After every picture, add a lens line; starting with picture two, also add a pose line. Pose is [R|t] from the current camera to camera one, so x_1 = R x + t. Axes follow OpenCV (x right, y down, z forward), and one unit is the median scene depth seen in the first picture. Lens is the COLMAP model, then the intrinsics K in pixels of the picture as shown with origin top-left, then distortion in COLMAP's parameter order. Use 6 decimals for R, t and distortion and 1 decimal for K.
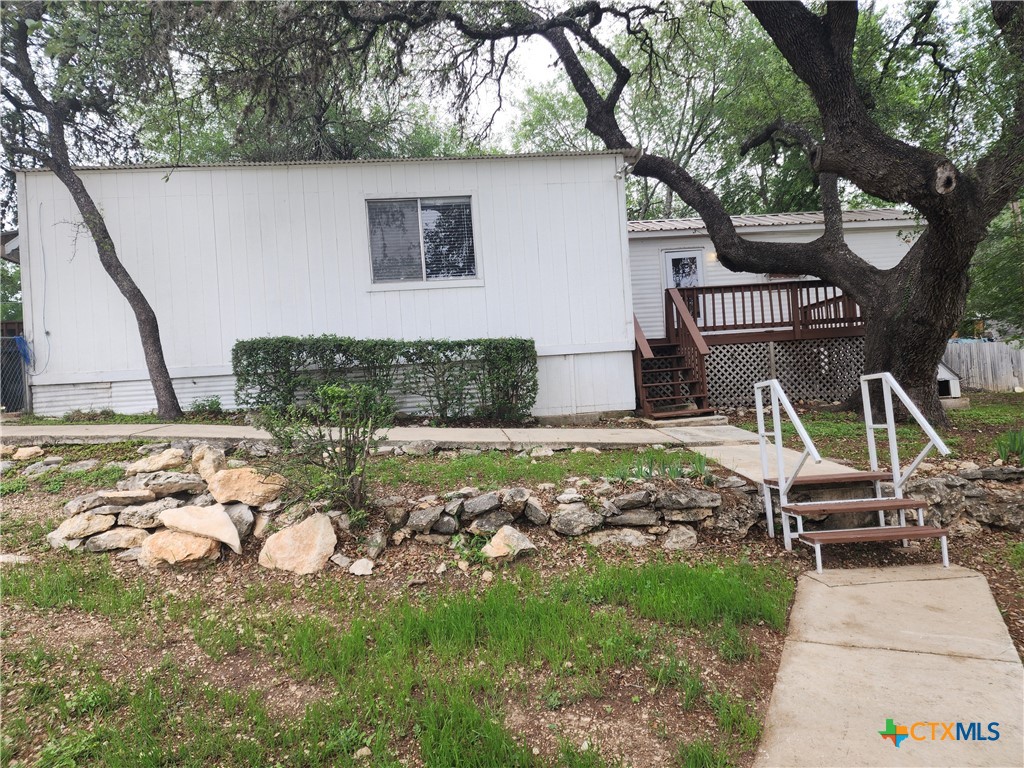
lens RADIAL K [[674.0, 0, 512.0], [0, 674.0, 384.0], [0, 0, 1]] dist [0.055540, -0.095314]
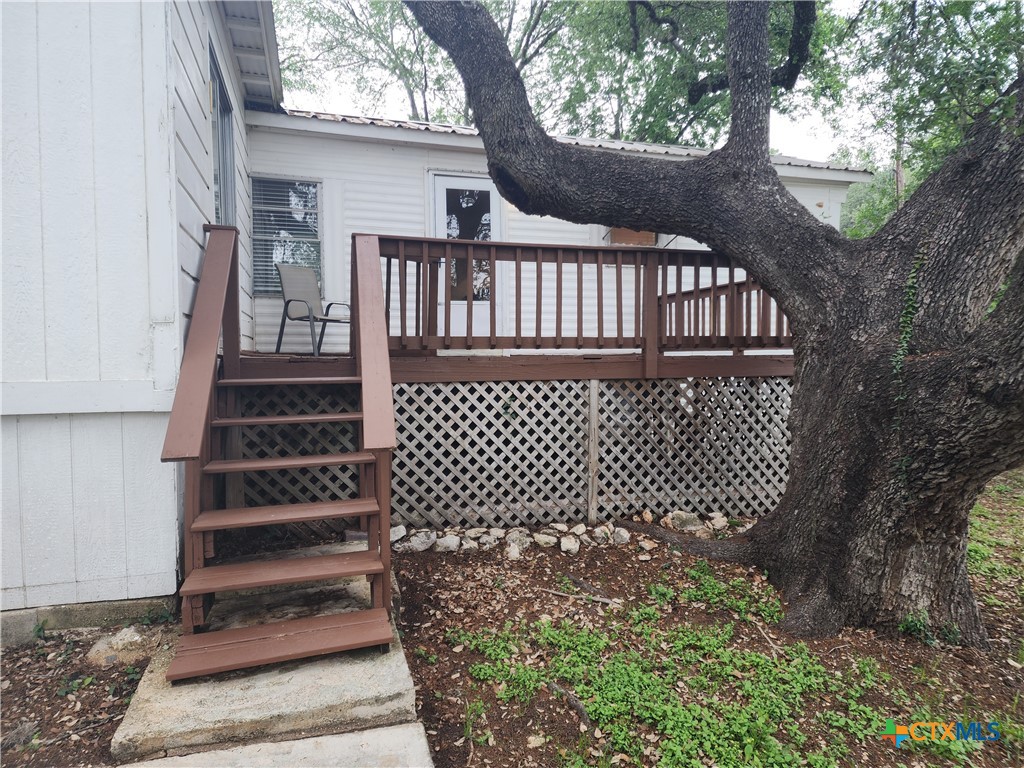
lens RADIAL K [[674.0, 0, 512.0], [0, 674.0, 384.0], [0, 0, 1]] dist [0.055540, -0.095314]
pose [[0.975461, 0.051568, 0.214047, 0.235481], [-0.064986, 0.996306, 0.056127, -0.081316], [-0.210362, -0.068660, 0.975210, 0.580563]]
